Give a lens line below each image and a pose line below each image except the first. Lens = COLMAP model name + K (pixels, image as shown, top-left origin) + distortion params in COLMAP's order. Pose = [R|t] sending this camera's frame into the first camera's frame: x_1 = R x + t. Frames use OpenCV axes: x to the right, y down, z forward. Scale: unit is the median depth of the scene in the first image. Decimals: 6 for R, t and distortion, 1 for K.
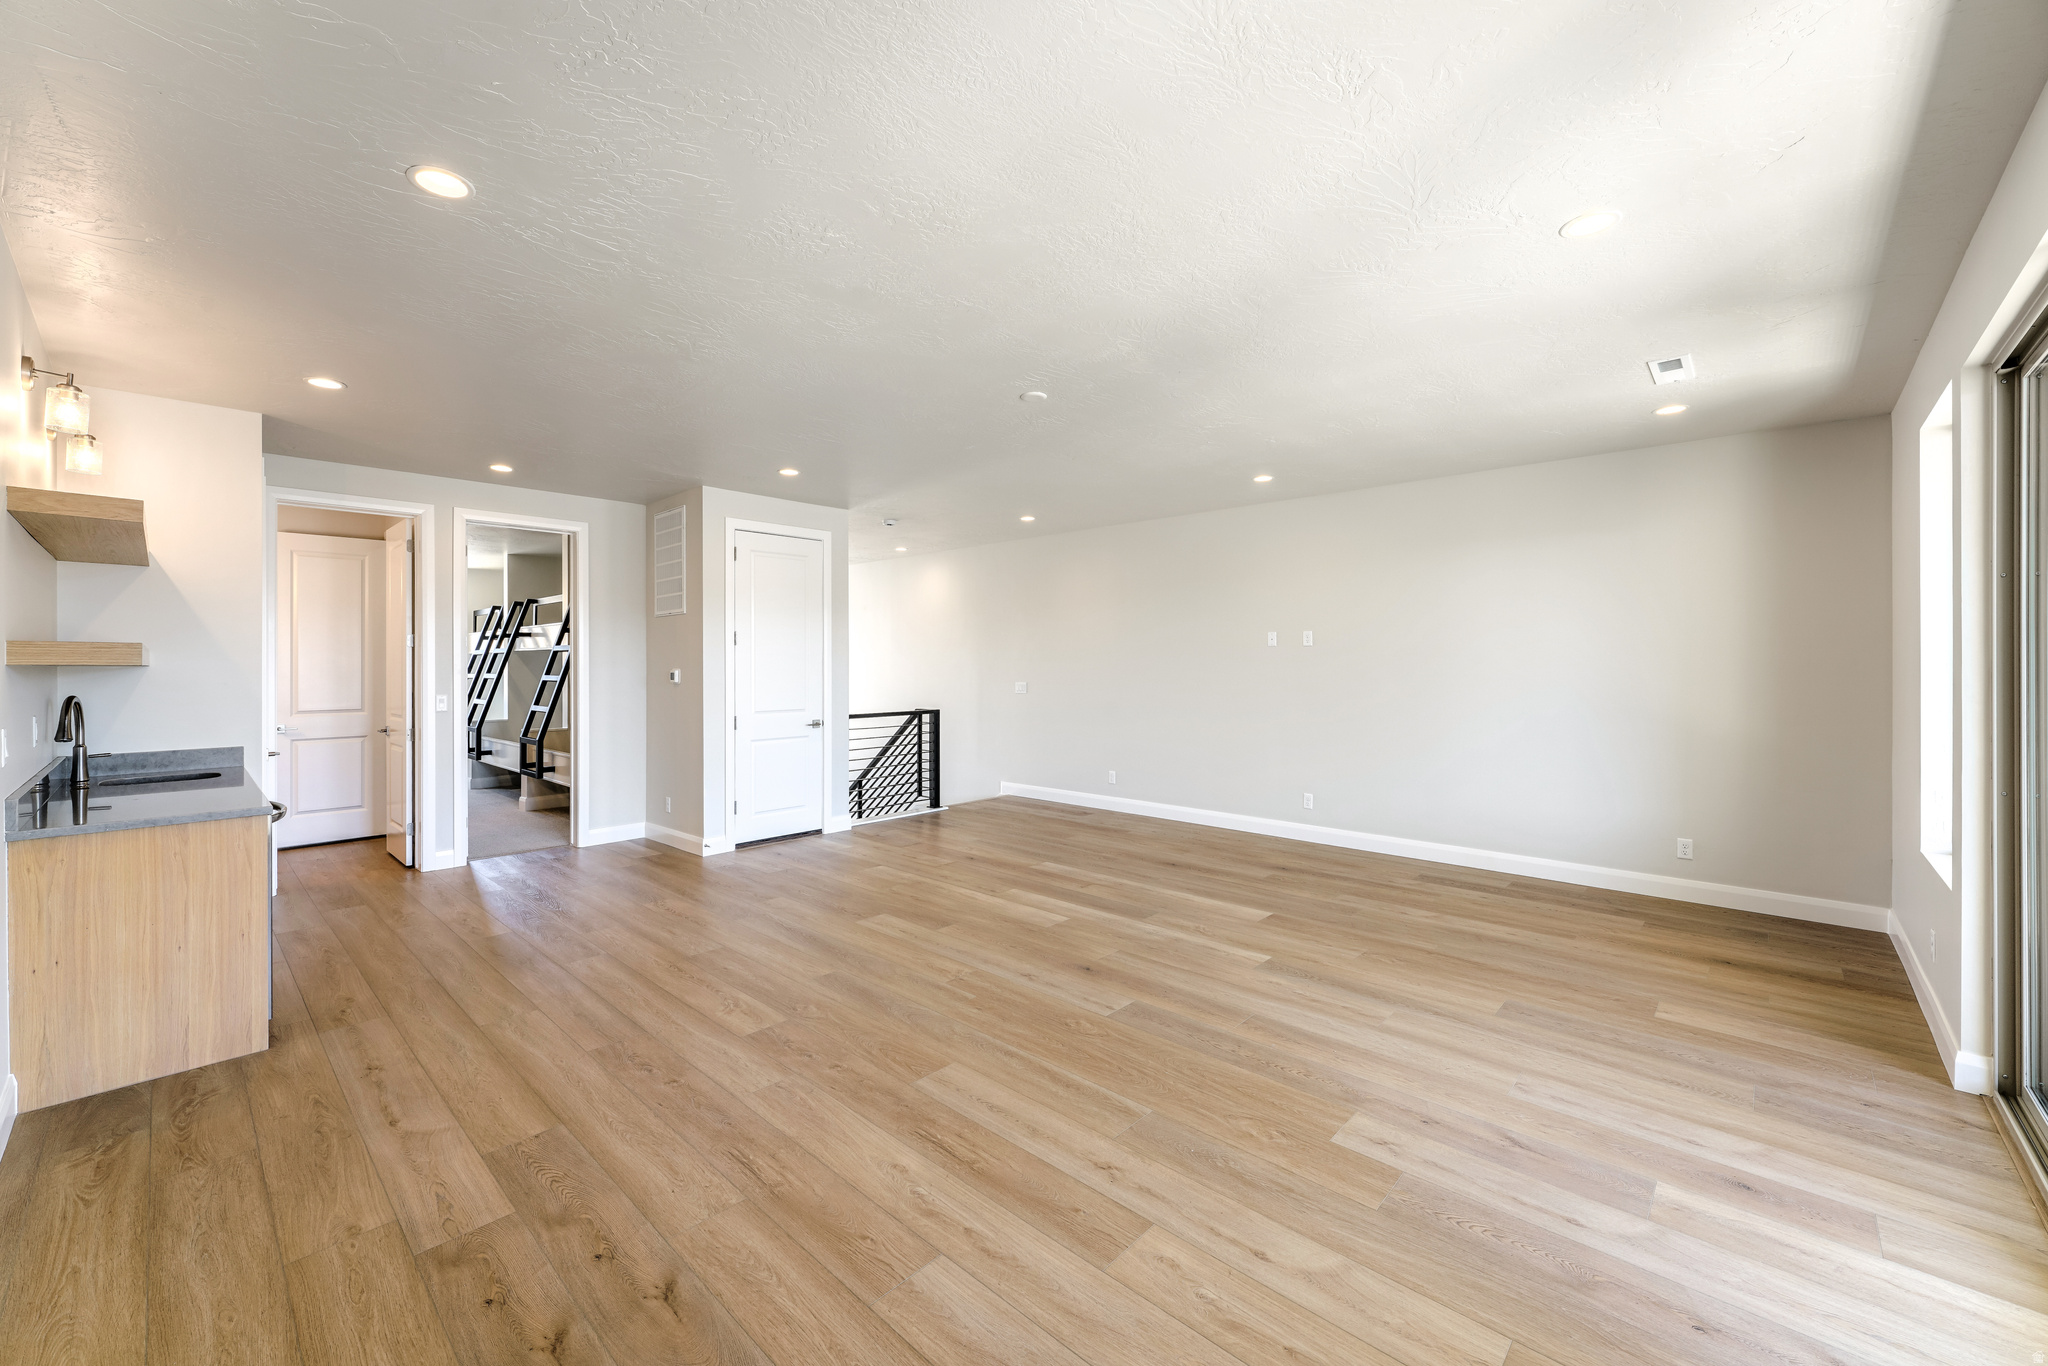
lens RADIAL K [[816.9, 0, 1020.5], [0, 816.9, 670.9], [0, 0, 1]] dist [0.002208, -0.000509]
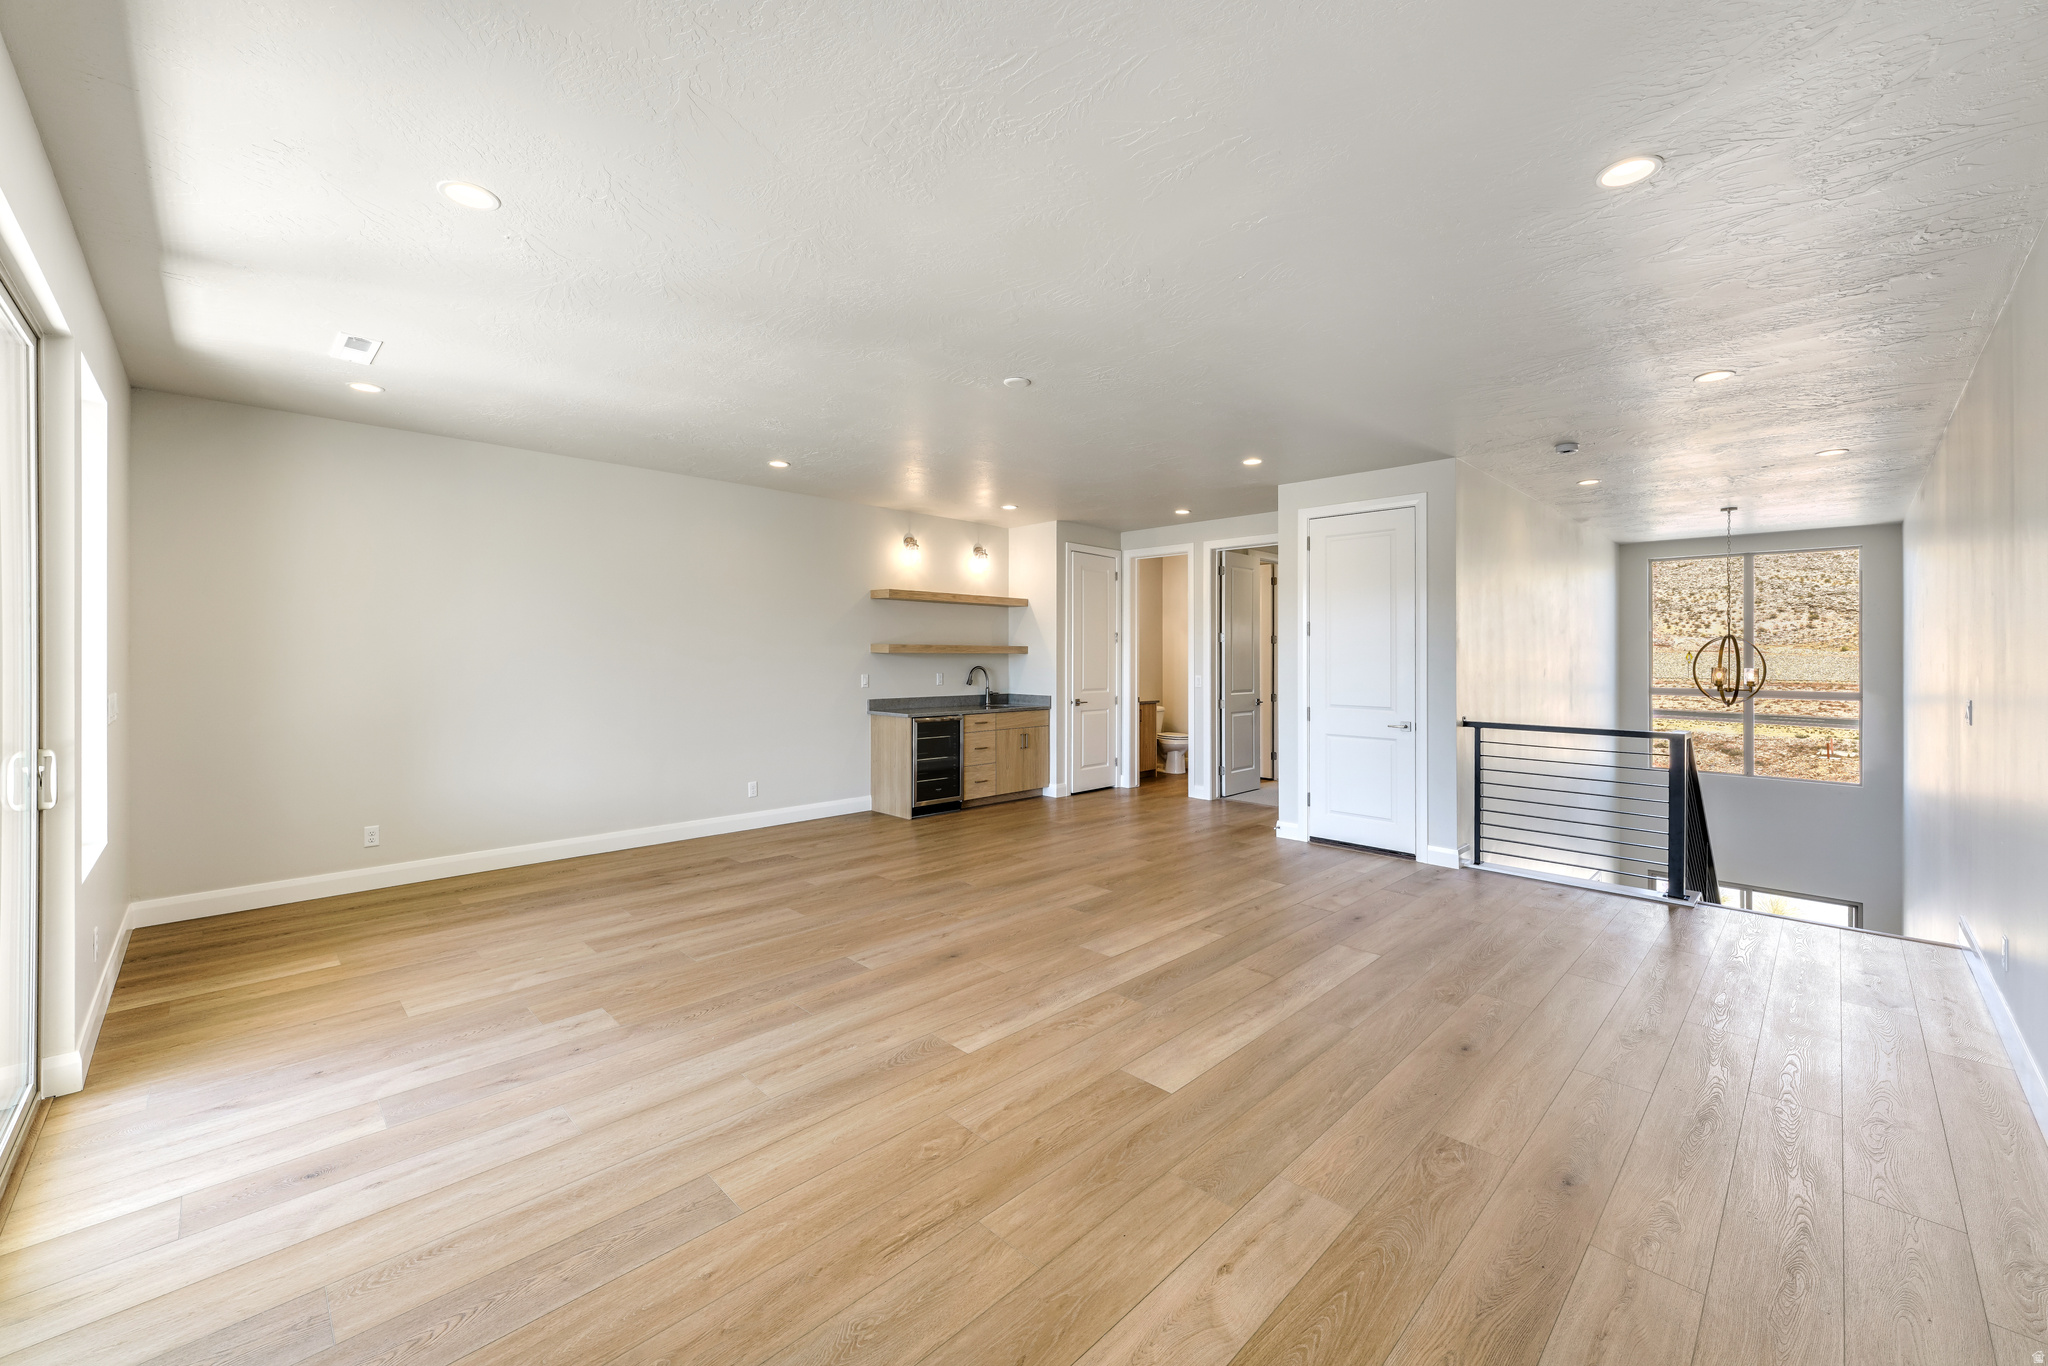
lens RADIAL K [[816.9, 0, 1000.2], [0, 816.9, 651.9], [0, 0, 1]] dist [0.002208, -0.000509]
pose [[-0.064144, -0.001992, -0.997939, 1.216581], [-0.014337, 0.999897, -0.001075, -0.009097], [0.997838, 0.014238, -0.064166, 1.259471]]
